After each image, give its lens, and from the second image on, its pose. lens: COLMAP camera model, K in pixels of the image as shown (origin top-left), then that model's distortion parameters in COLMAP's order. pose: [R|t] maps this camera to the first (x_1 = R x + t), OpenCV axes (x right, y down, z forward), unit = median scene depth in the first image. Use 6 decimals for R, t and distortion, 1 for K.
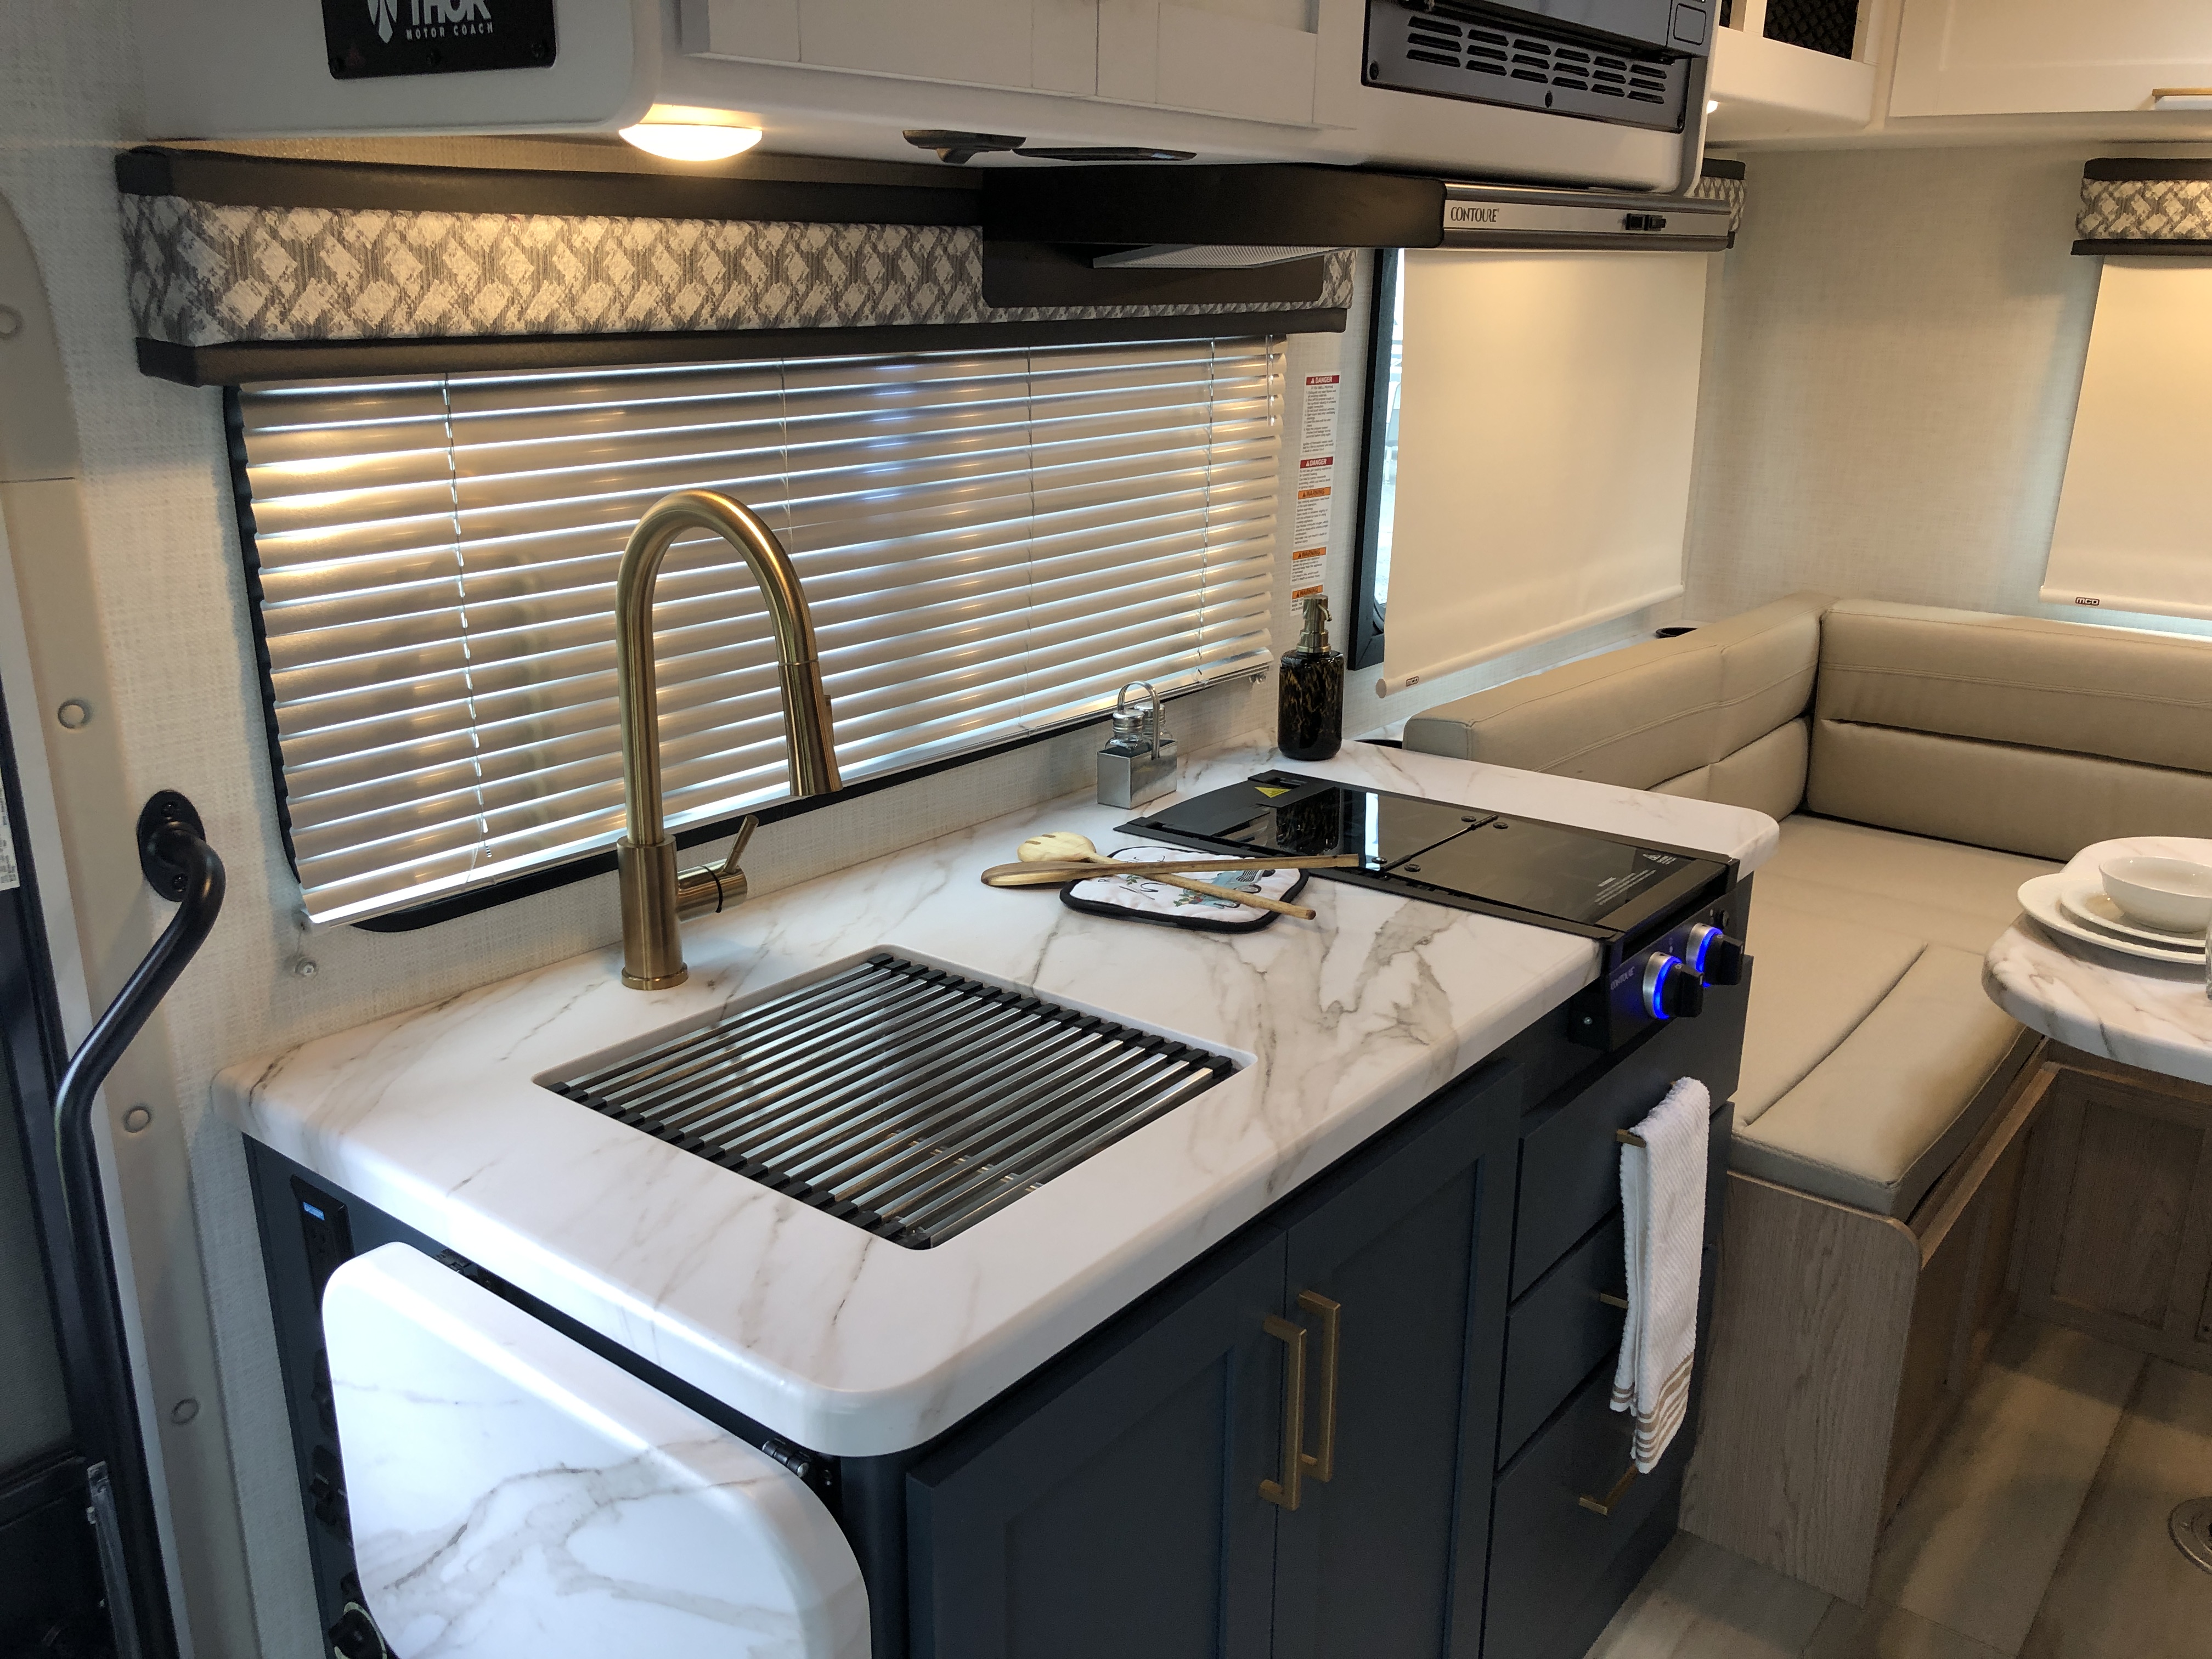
lens RADIAL K [[1842.0, 0, 1100.9], [0, 1842.0, 844.0], [0, 0, 1]] dist [0.046544, -0.046504]
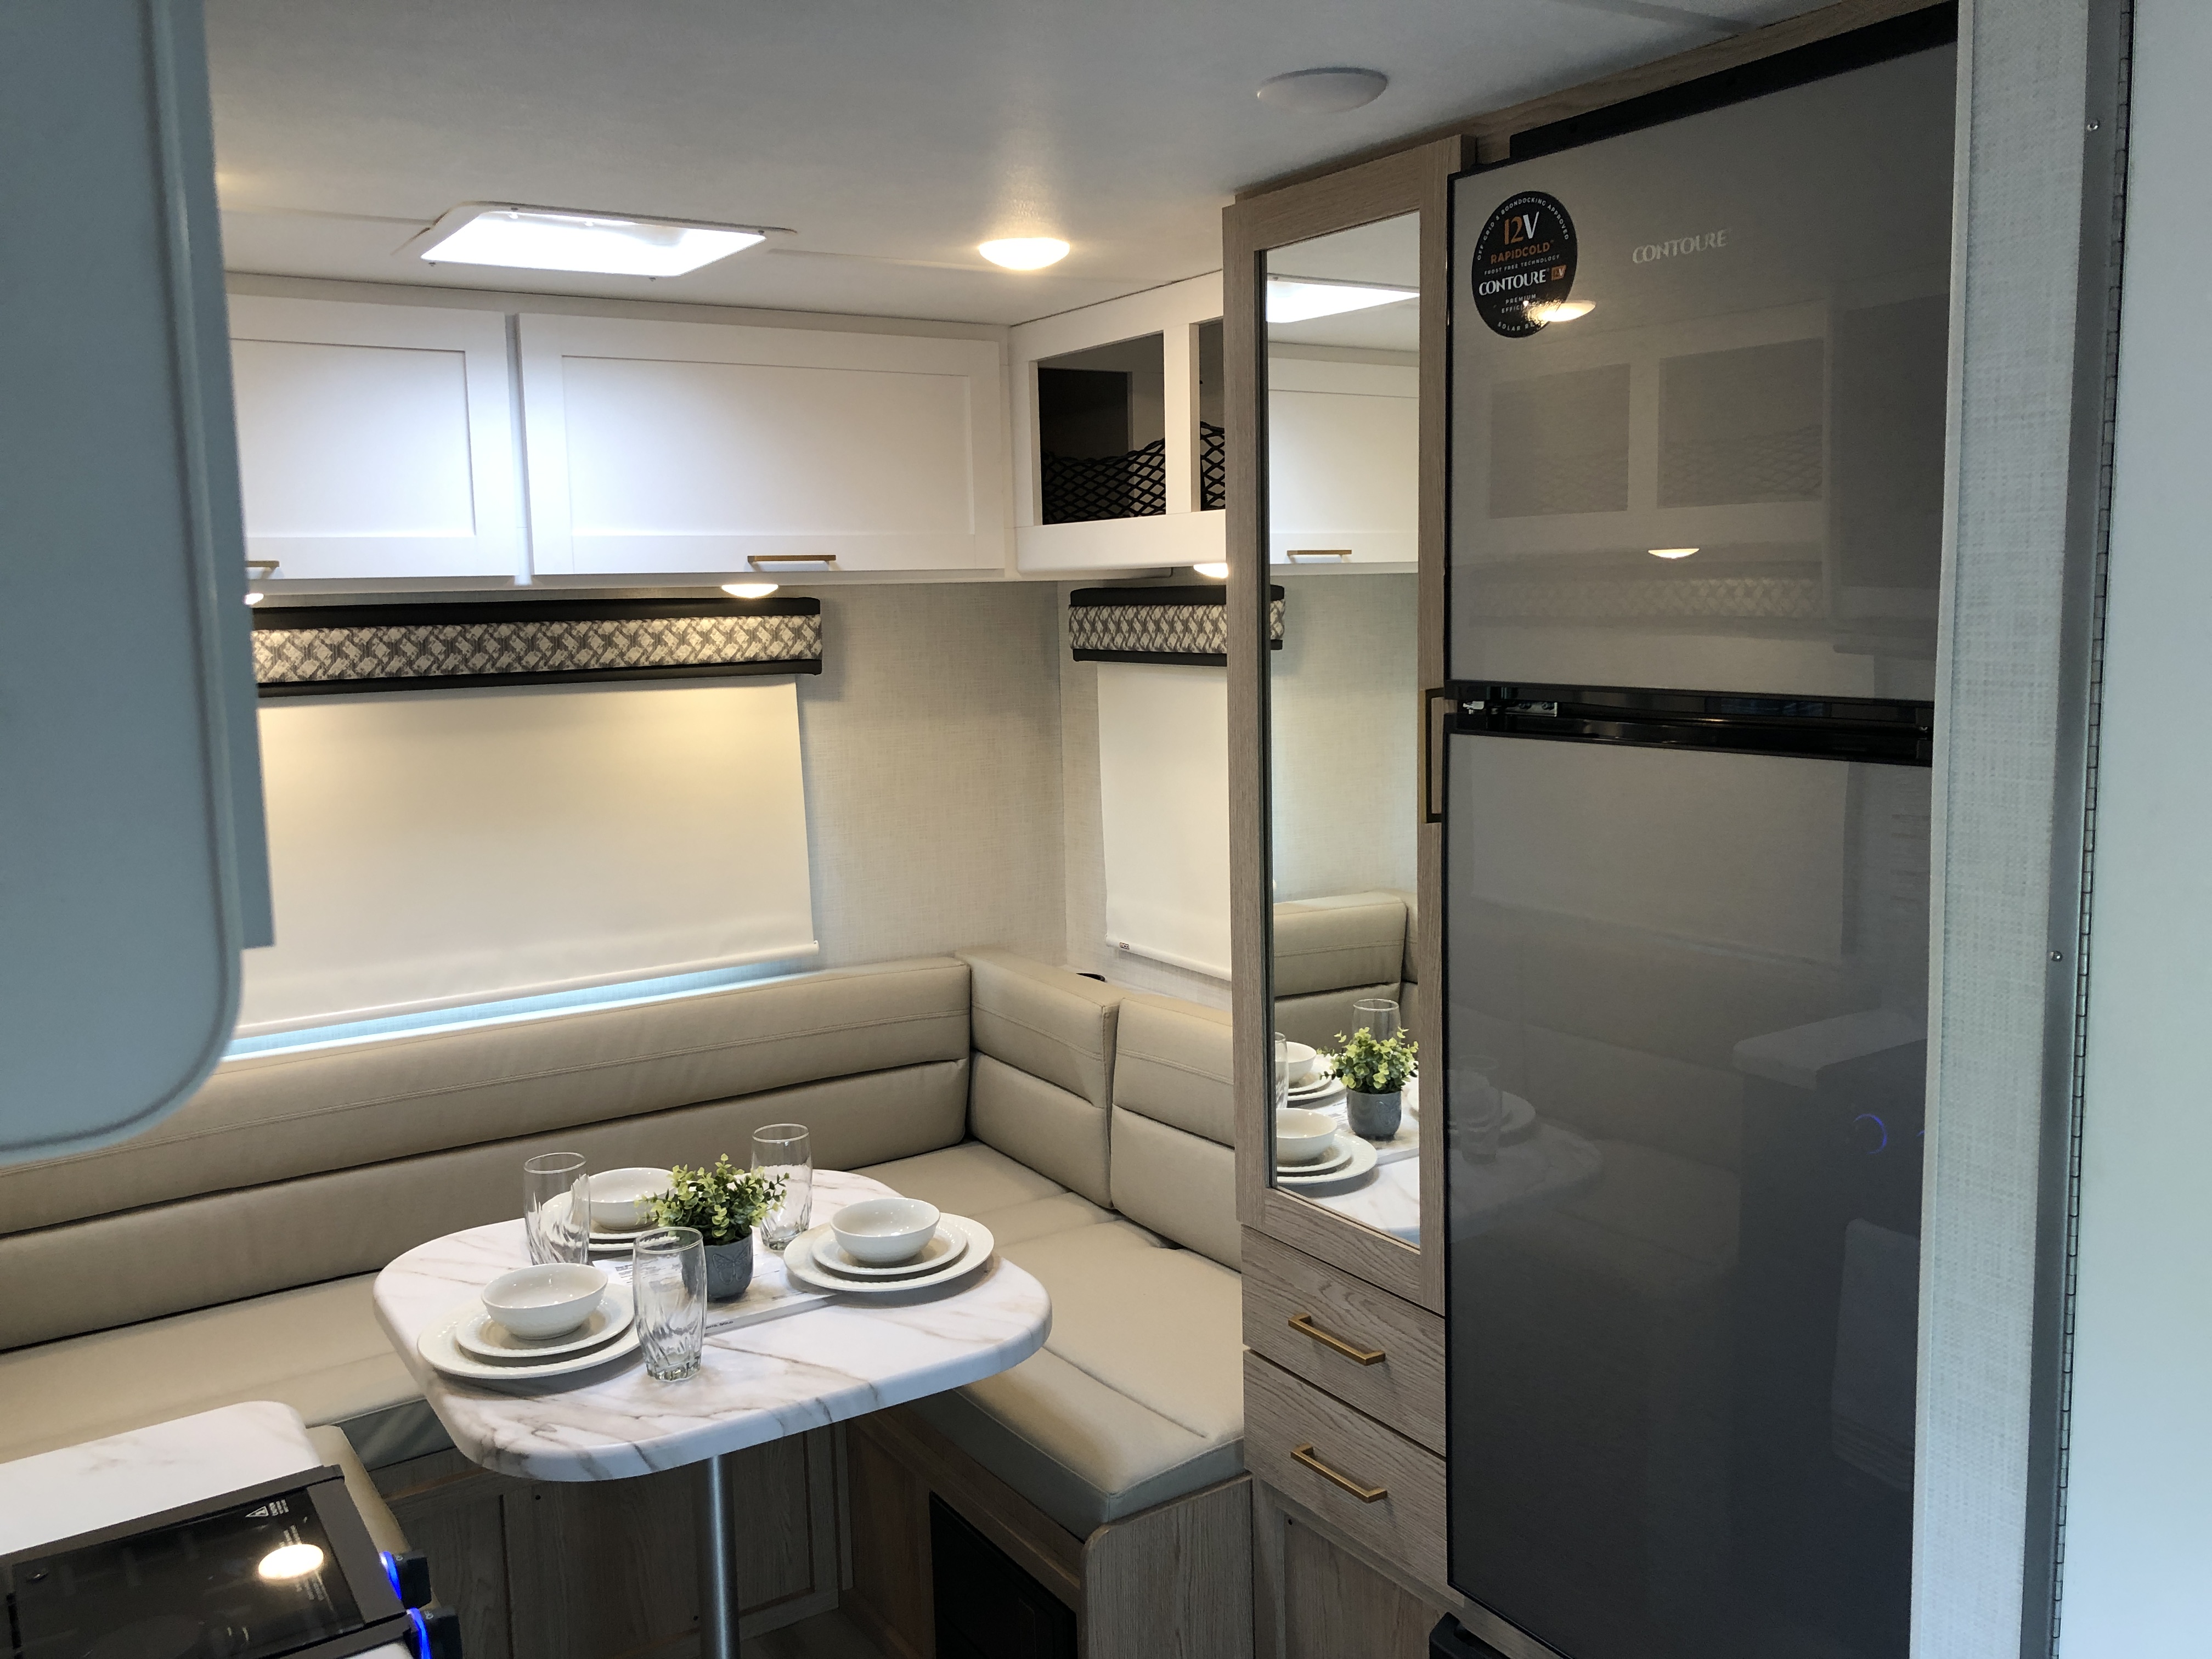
lens RADIAL K [[1822.3, 0, 1156.8], [0, 1822.3, 827.2], [0, 0, 1]] dist [0.002767, -0.009583]
pose [[0.308921, -0.146463, 0.939743, -0.312723], [0.307833, 0.950283, 0.046912, -0.210761], [-0.899893, 0.274791, 0.338649, 0.312699]]
